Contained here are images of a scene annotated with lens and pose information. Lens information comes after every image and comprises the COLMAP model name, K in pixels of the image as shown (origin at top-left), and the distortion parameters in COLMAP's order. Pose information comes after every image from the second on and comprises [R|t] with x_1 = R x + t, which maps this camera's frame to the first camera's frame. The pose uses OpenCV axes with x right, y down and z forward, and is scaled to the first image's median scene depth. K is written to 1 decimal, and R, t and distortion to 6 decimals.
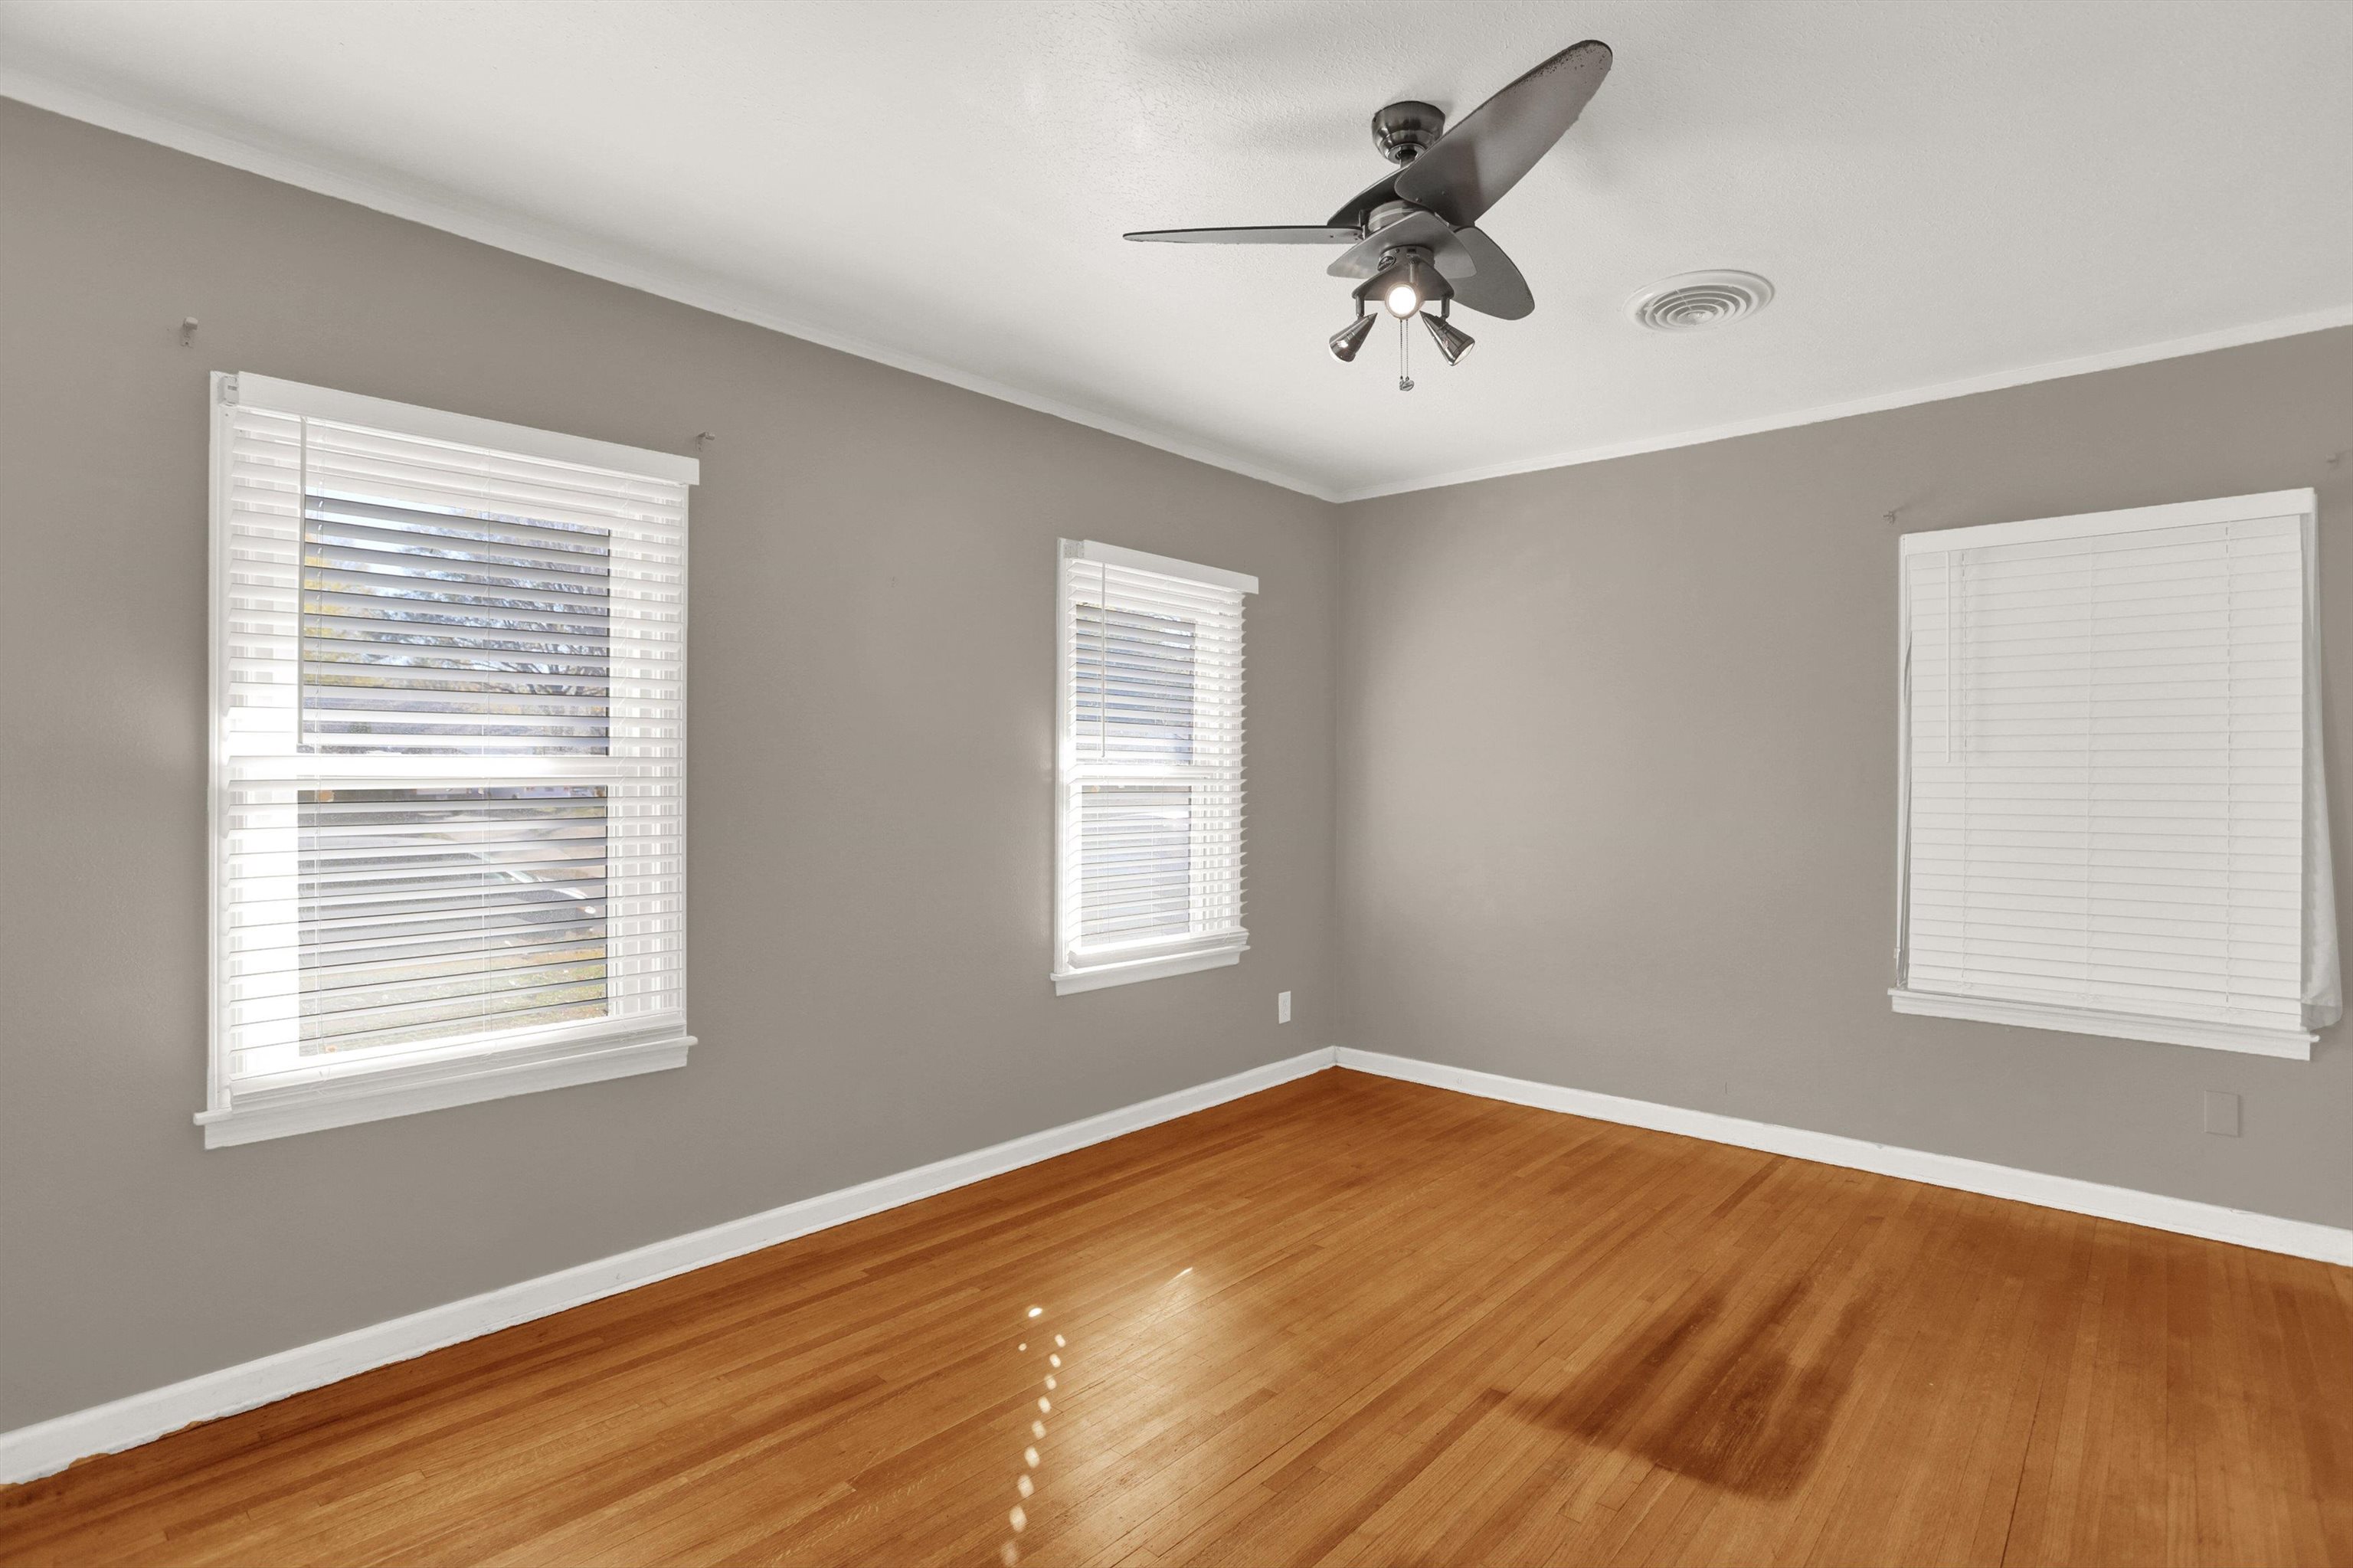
lens RADIAL K [[1150.6, 0, 1176.5], [0, 1150.6, 784.0], [0, 0, 1]] dist [-0.078068, 0.027179]
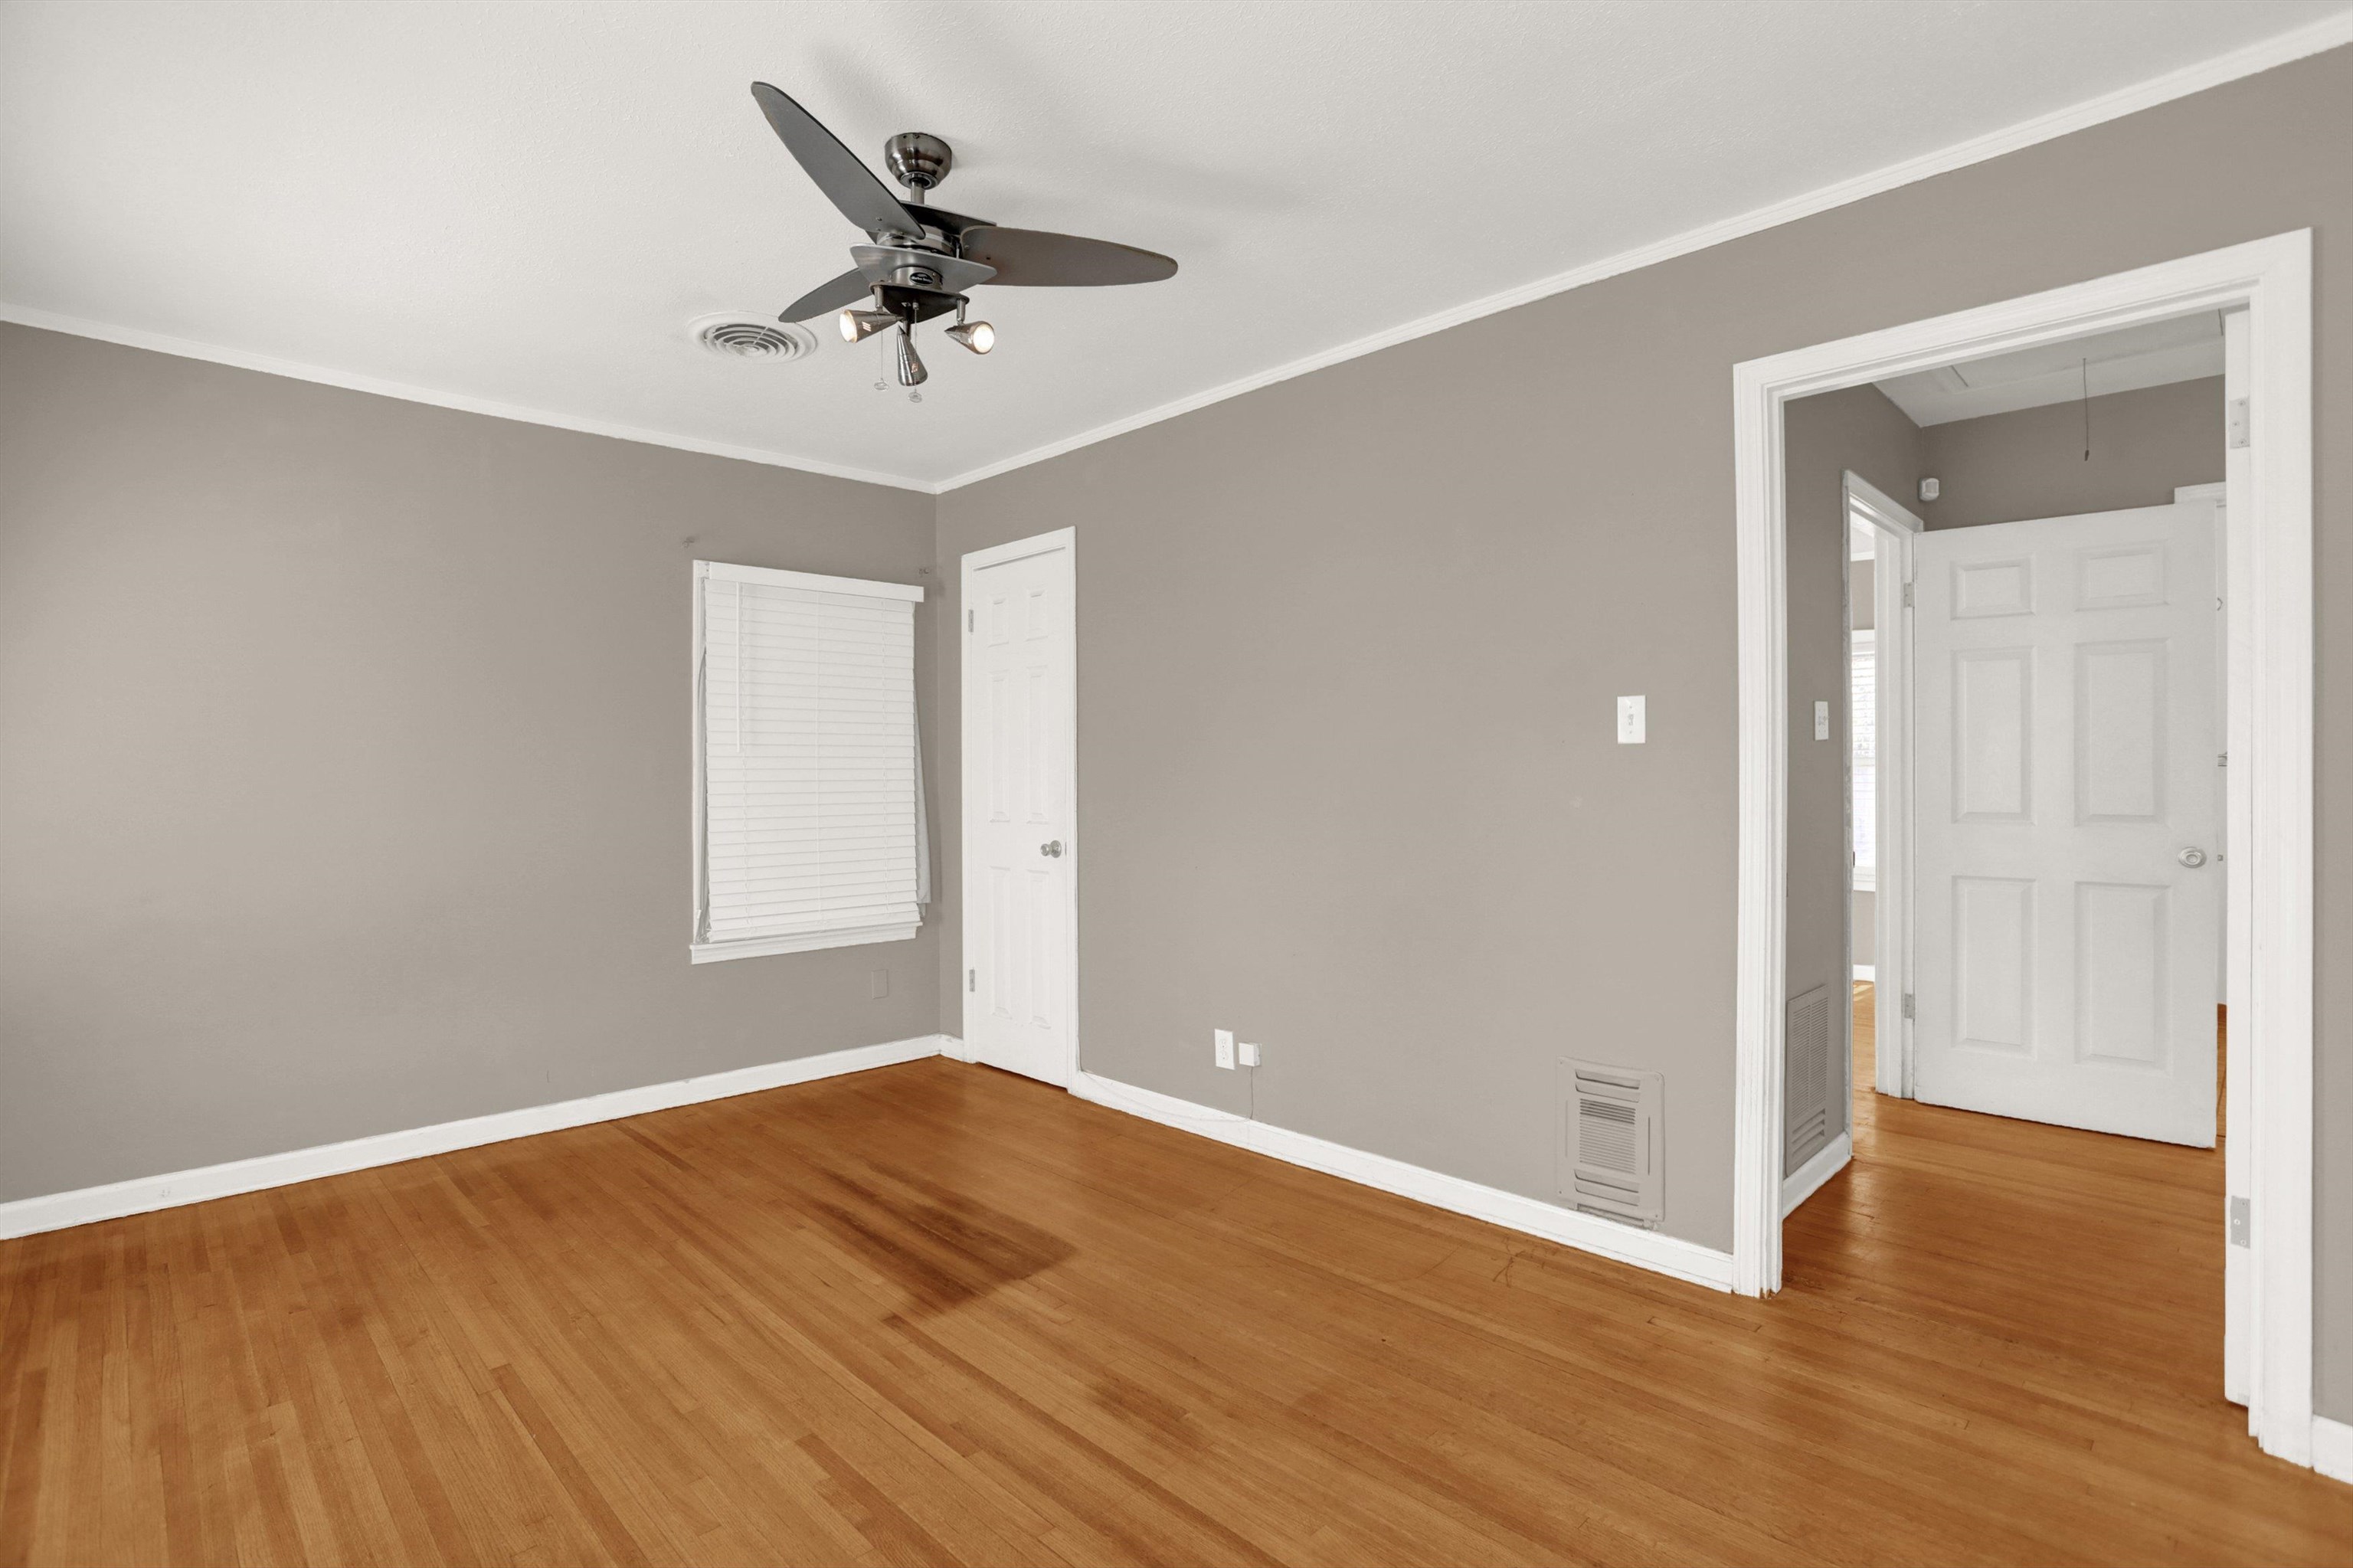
lens RADIAL K [[1150.6, 0, 1176.5], [0, 1150.6, 784.0], [0, 0, 1]] dist [-0.078068, 0.027179]
pose [[0.043422, -0.016574, 0.998919, -0.574116], [0.011375, 0.999806, 0.016094, 0.000310], [-0.998992, 0.010663, 0.043602, 0.473894]]
